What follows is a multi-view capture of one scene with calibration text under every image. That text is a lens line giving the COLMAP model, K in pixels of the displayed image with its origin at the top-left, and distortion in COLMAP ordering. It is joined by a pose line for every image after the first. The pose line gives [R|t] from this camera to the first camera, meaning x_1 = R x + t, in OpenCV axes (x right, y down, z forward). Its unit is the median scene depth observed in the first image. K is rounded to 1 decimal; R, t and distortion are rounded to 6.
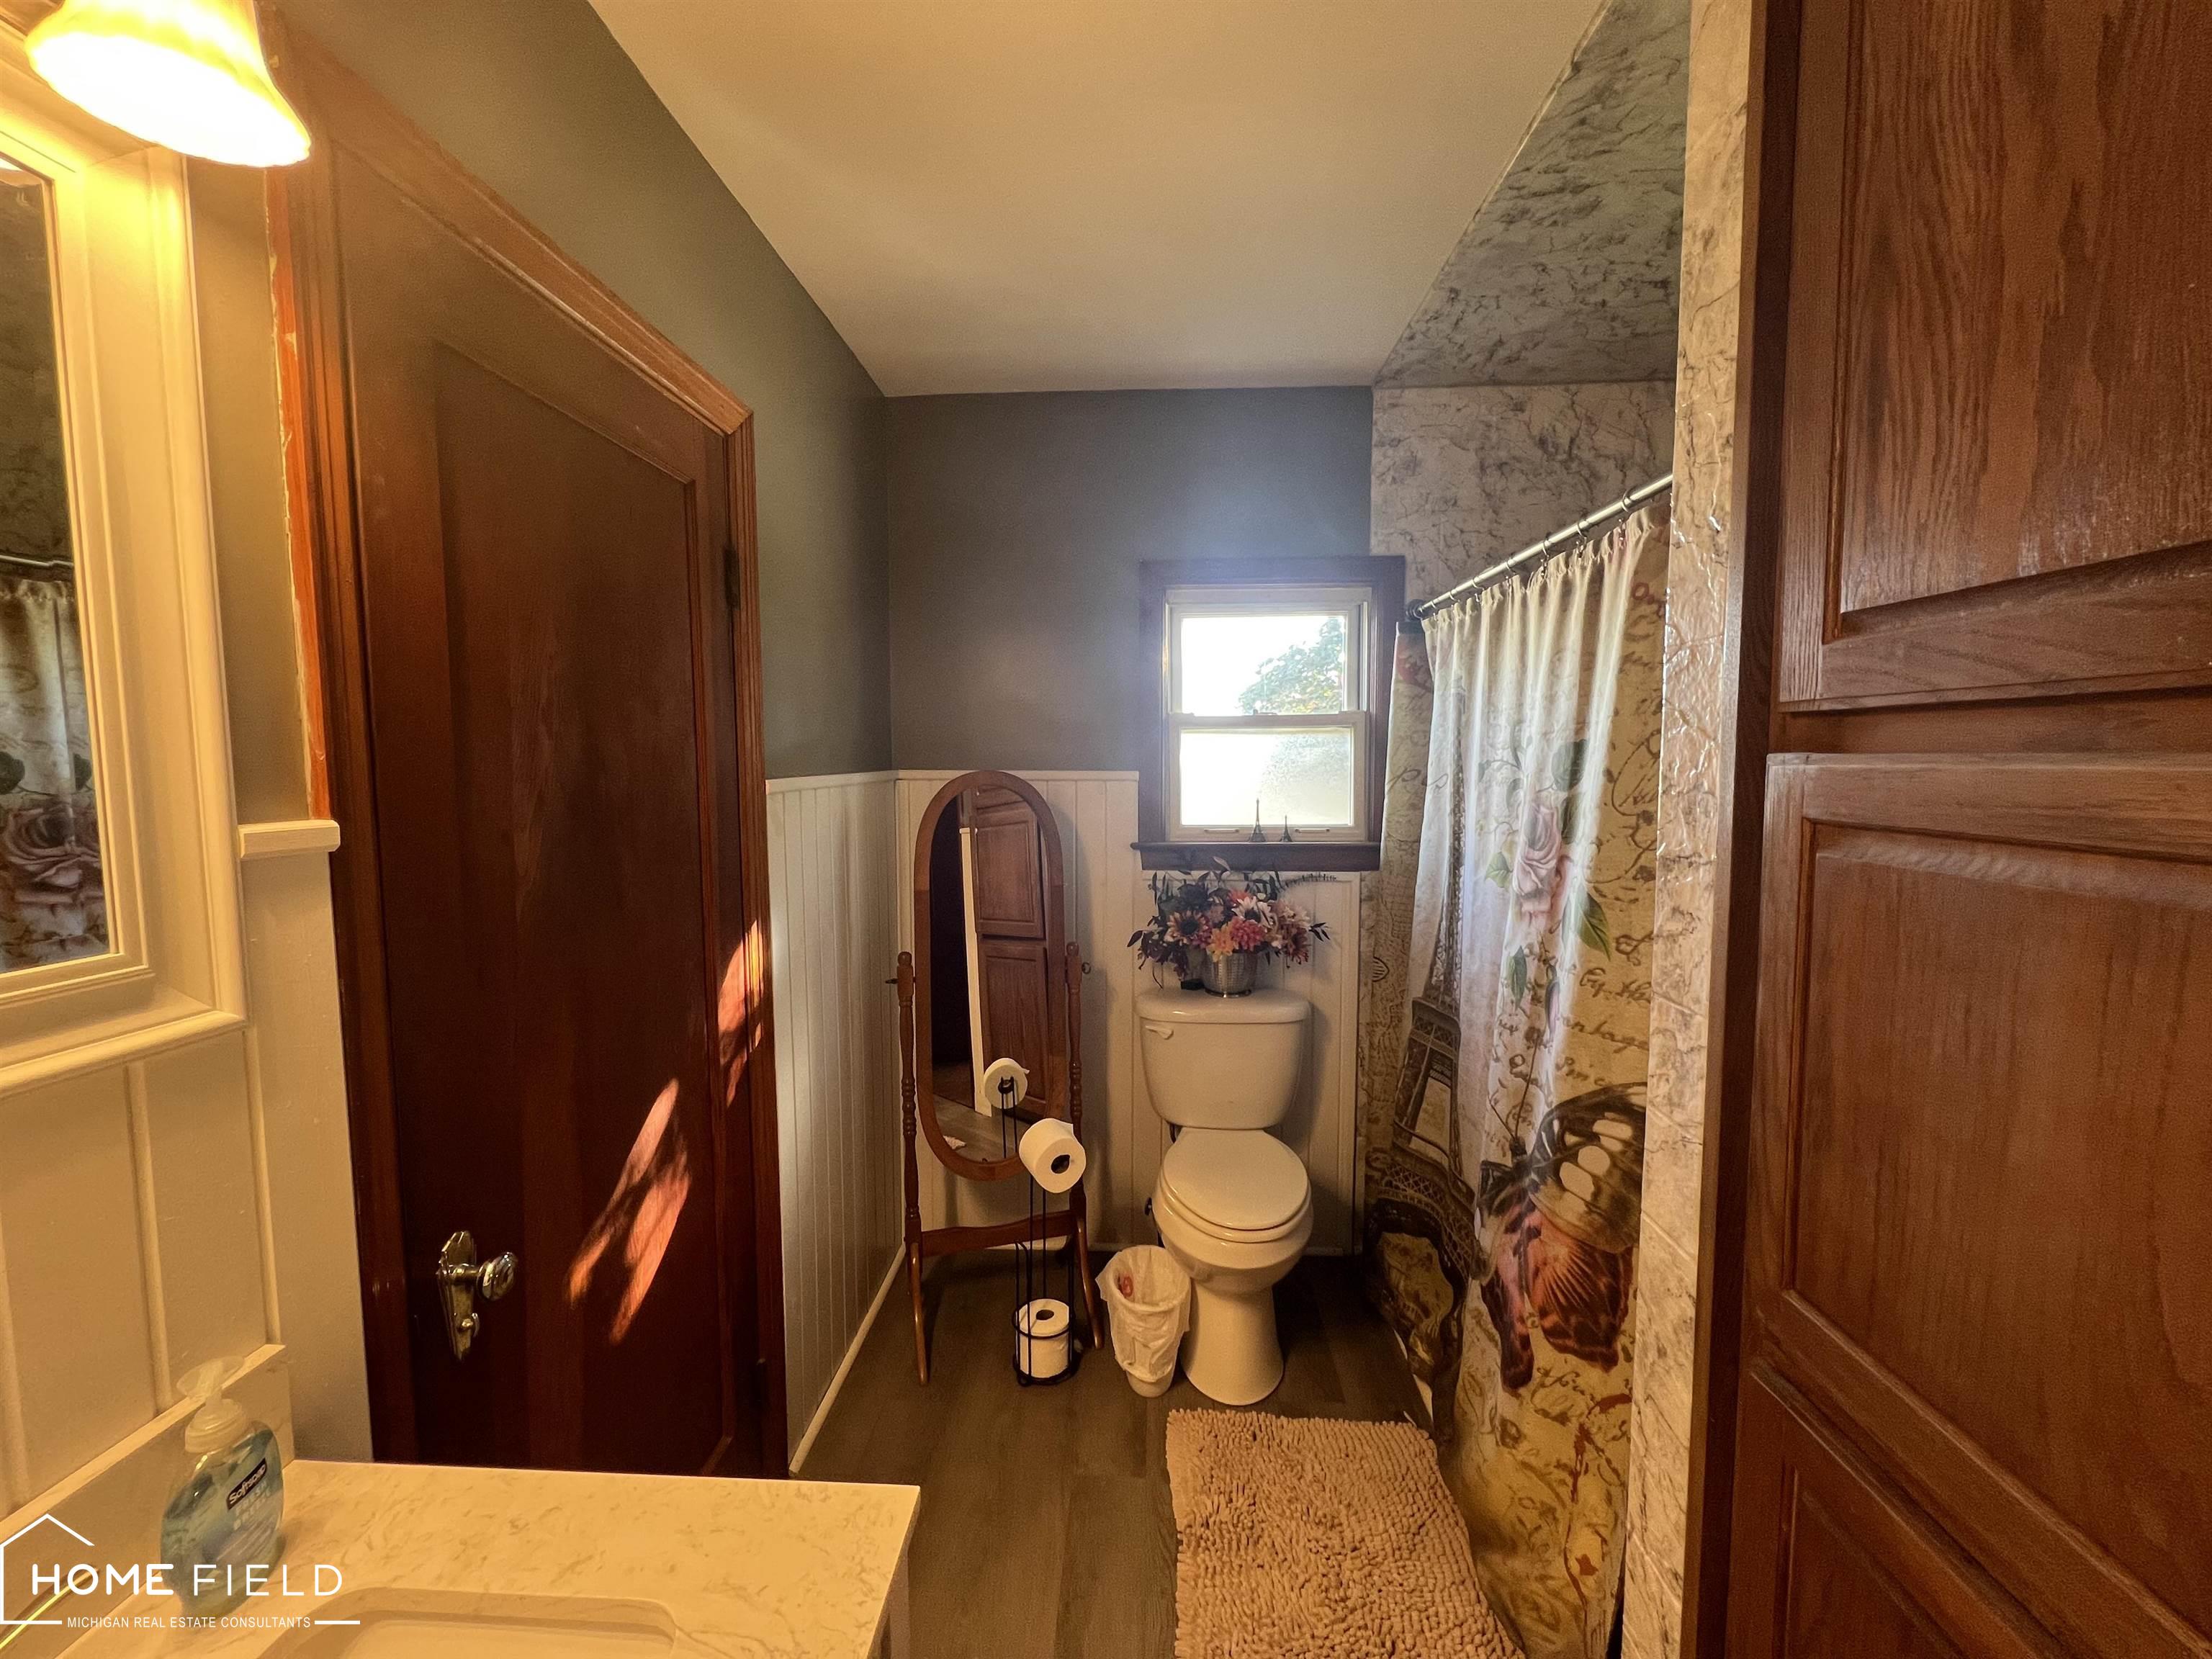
lens RADIAL K [[885.4, 0, 1102.2], [0, 885.4, 824.3], [0, 0, 1]] dist [-0.002644, 0.000820]
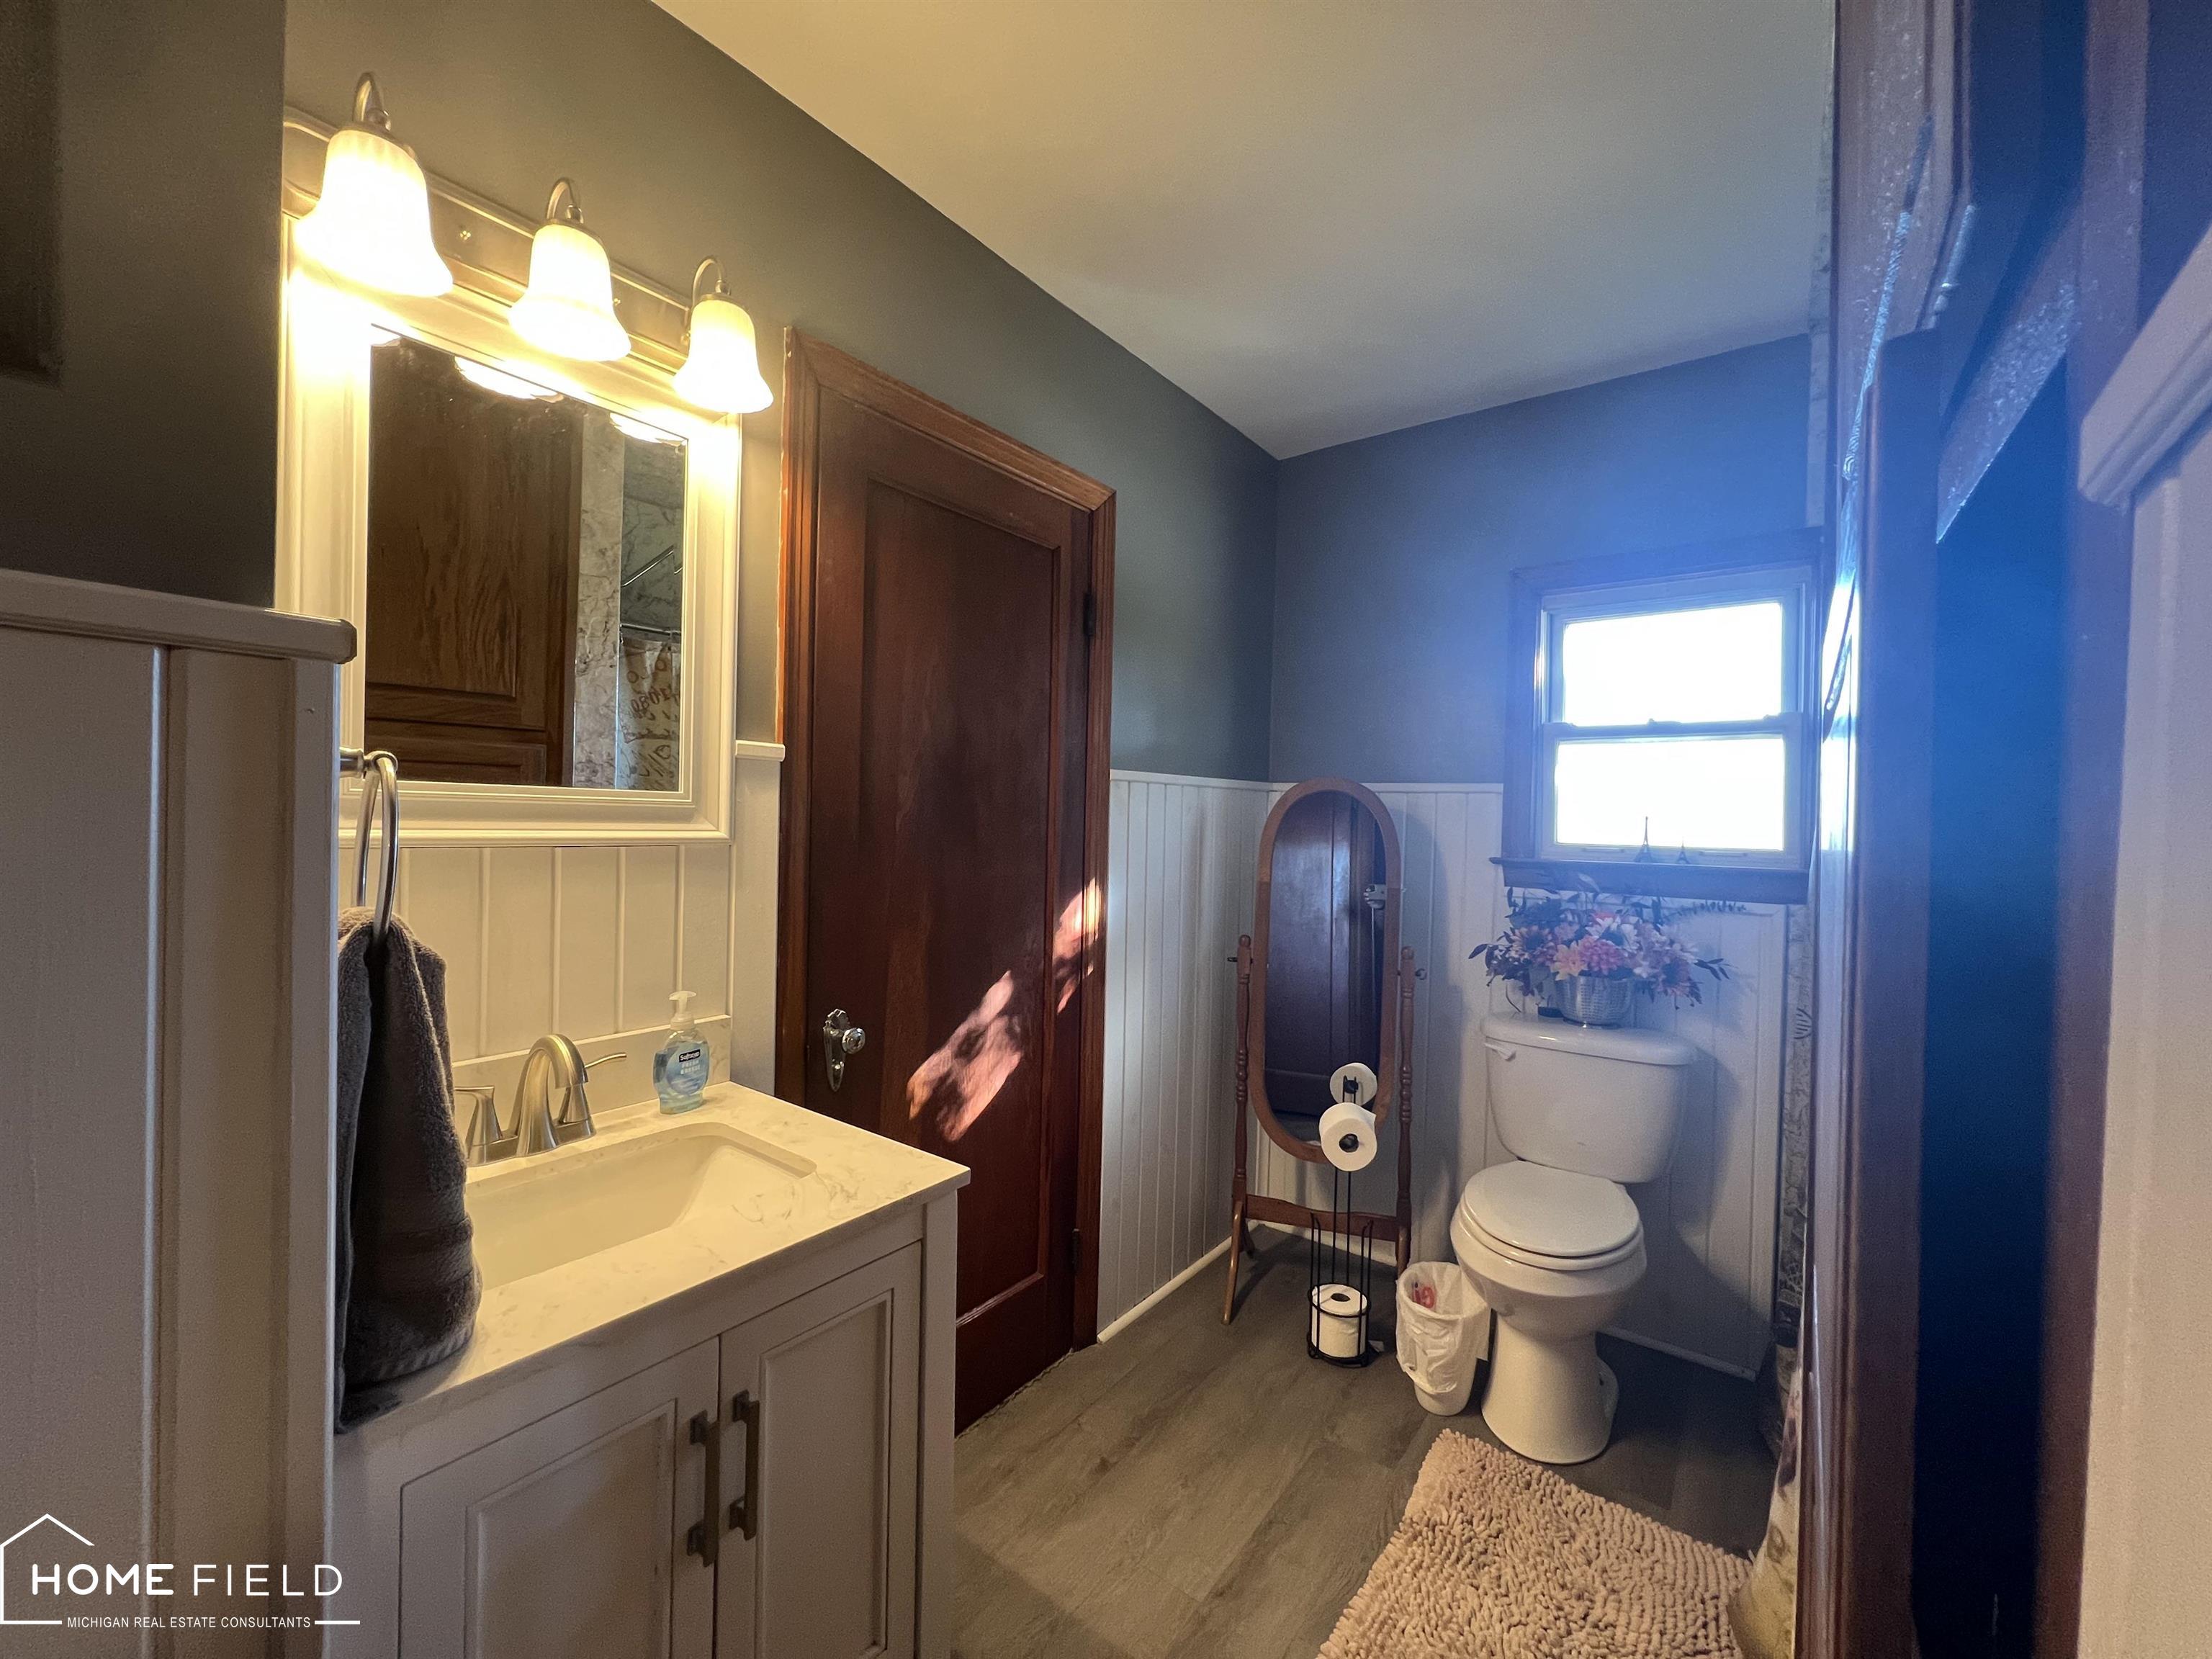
lens RADIAL K [[885.4, 0, 1100.4], [0, 885.4, 825.3], [0, 0, 1]] dist [-0.002644, 0.000820]
pose [[0.827242, 0.026484, -0.561221, 0.285383], [-0.068060, 0.996256, -0.053307, 0.086599], [0.557708, 0.082295, 0.825948, -0.054144]]
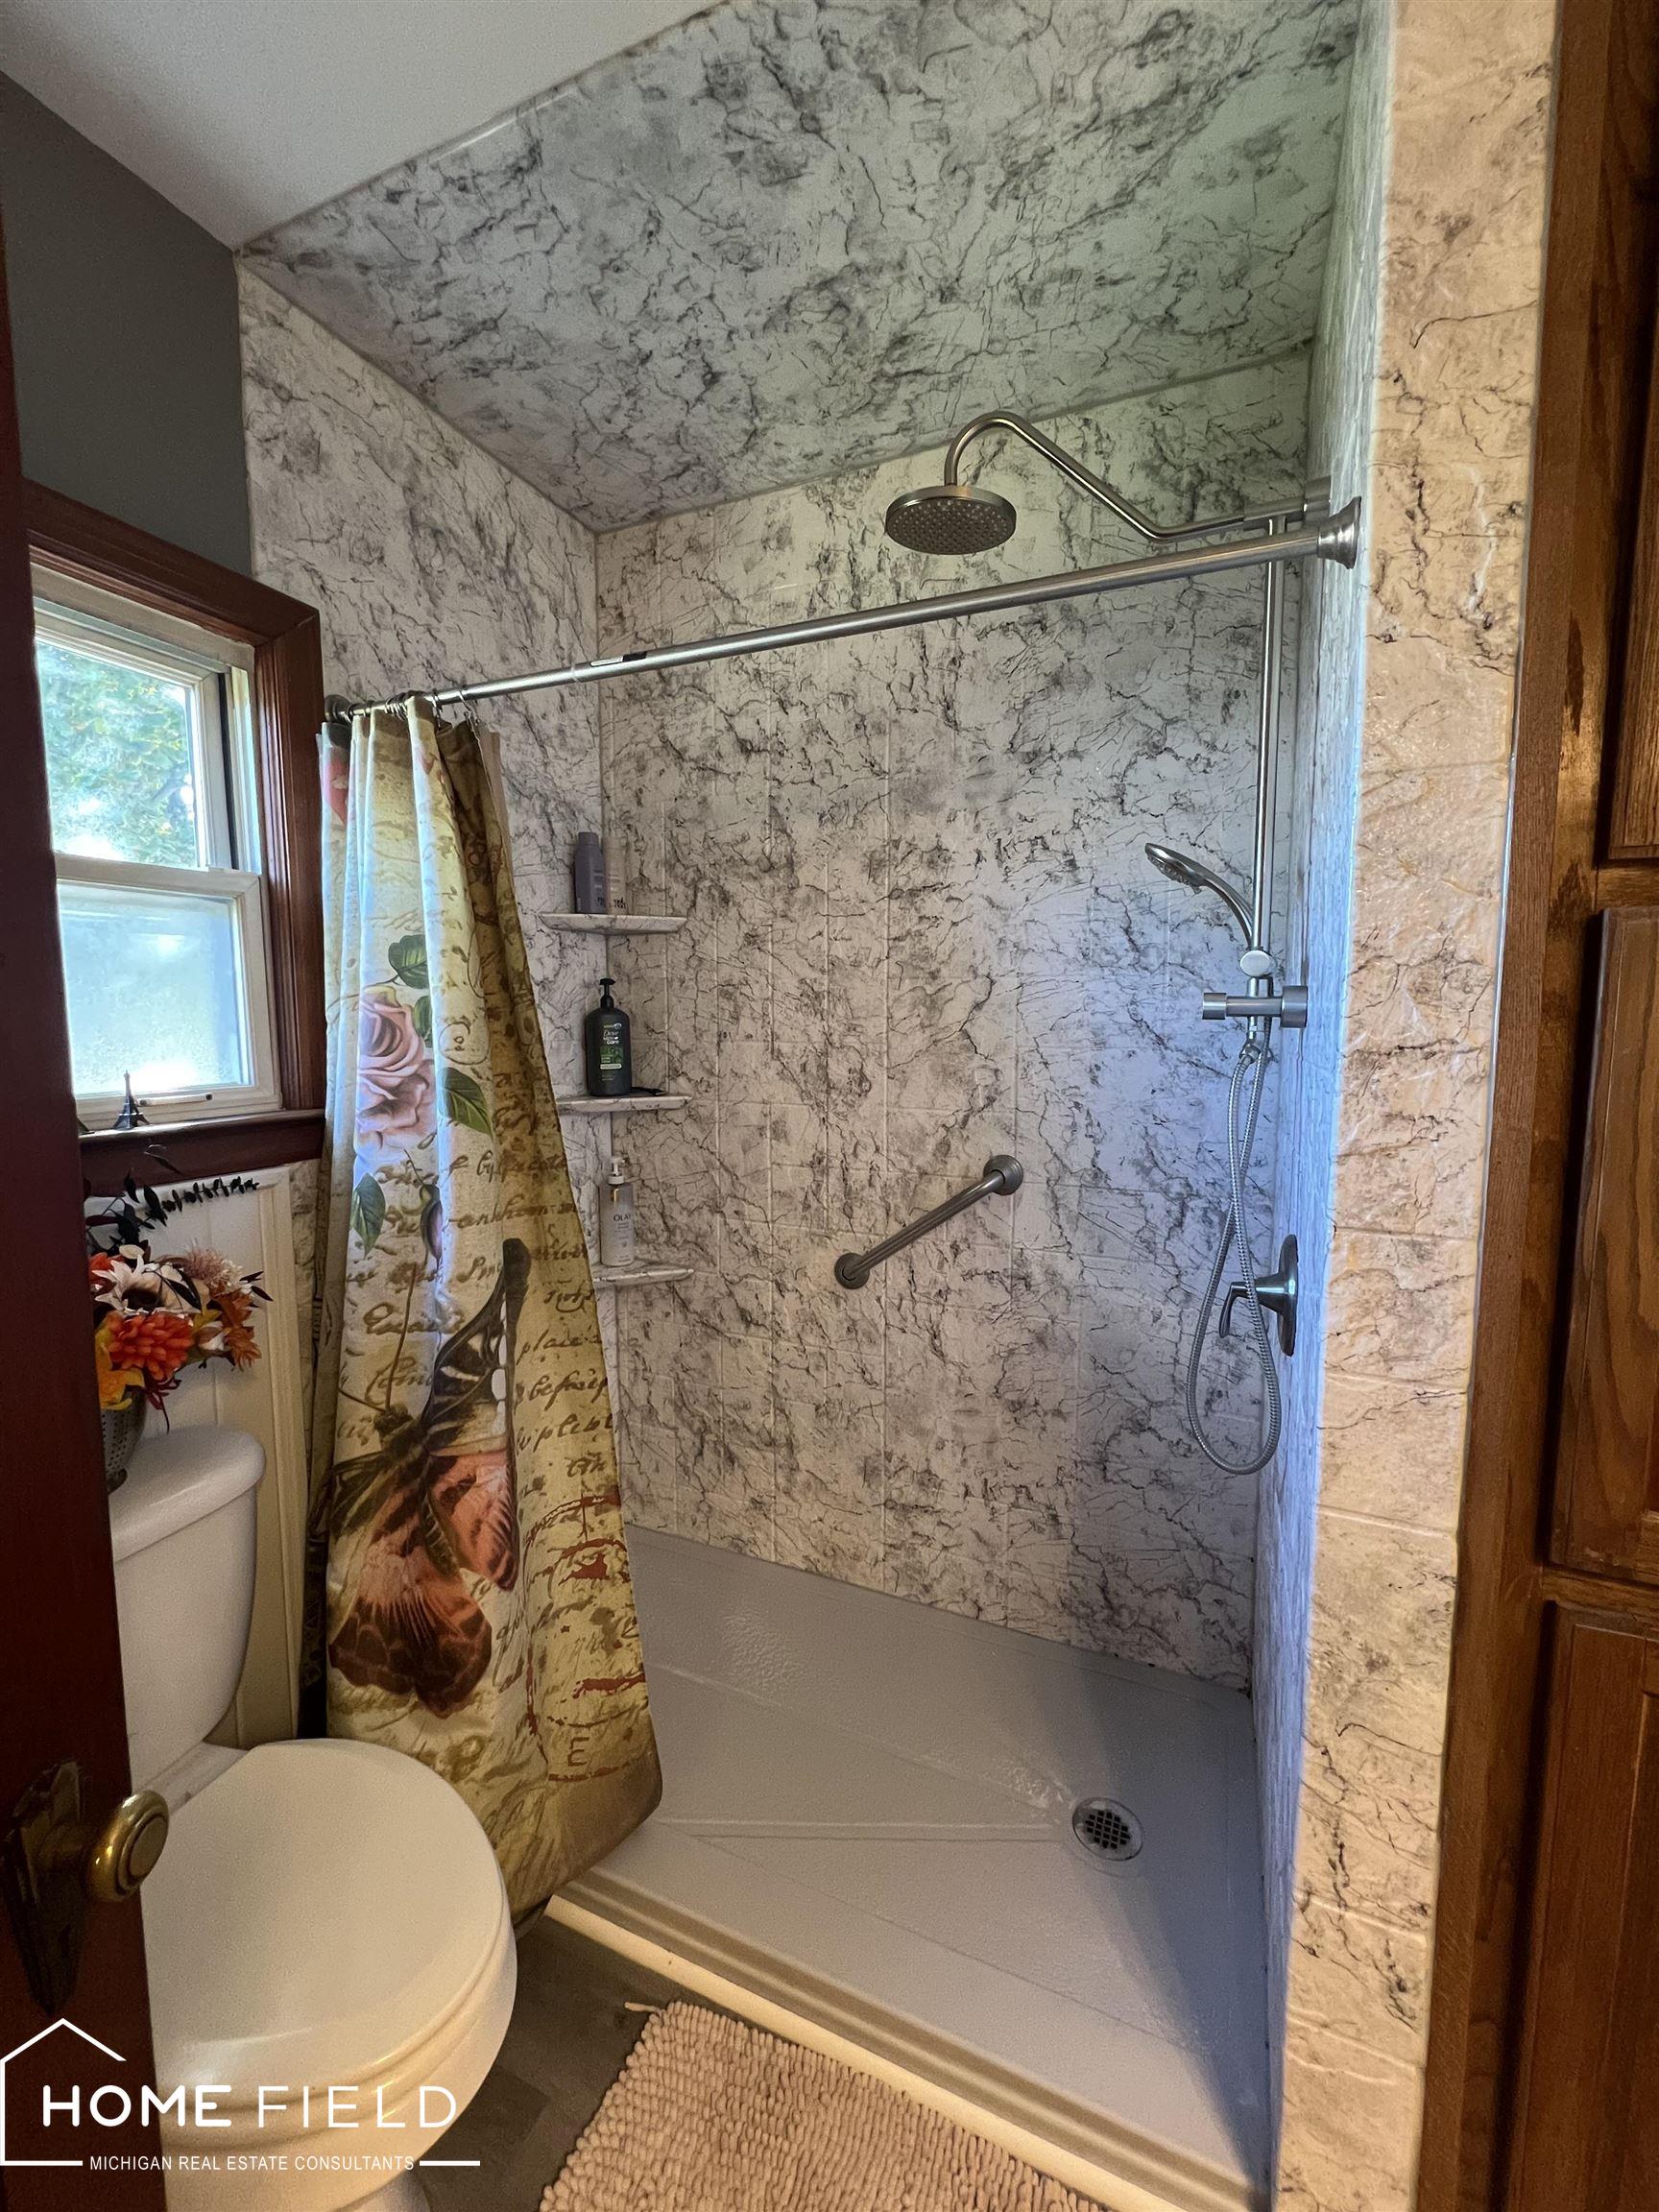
lens RADIAL K [[885.4, 0, 831.6], [0, 885.4, 1097.0], [0, 0, 1]] dist [-0.002644, 0.000820]
pose [[0.346948, -0.084167, 0.934100, -0.133777], [0.068076, 0.995598, 0.064423, -0.002291], [-0.935411, 0.041238, 0.351150, 0.621780]]
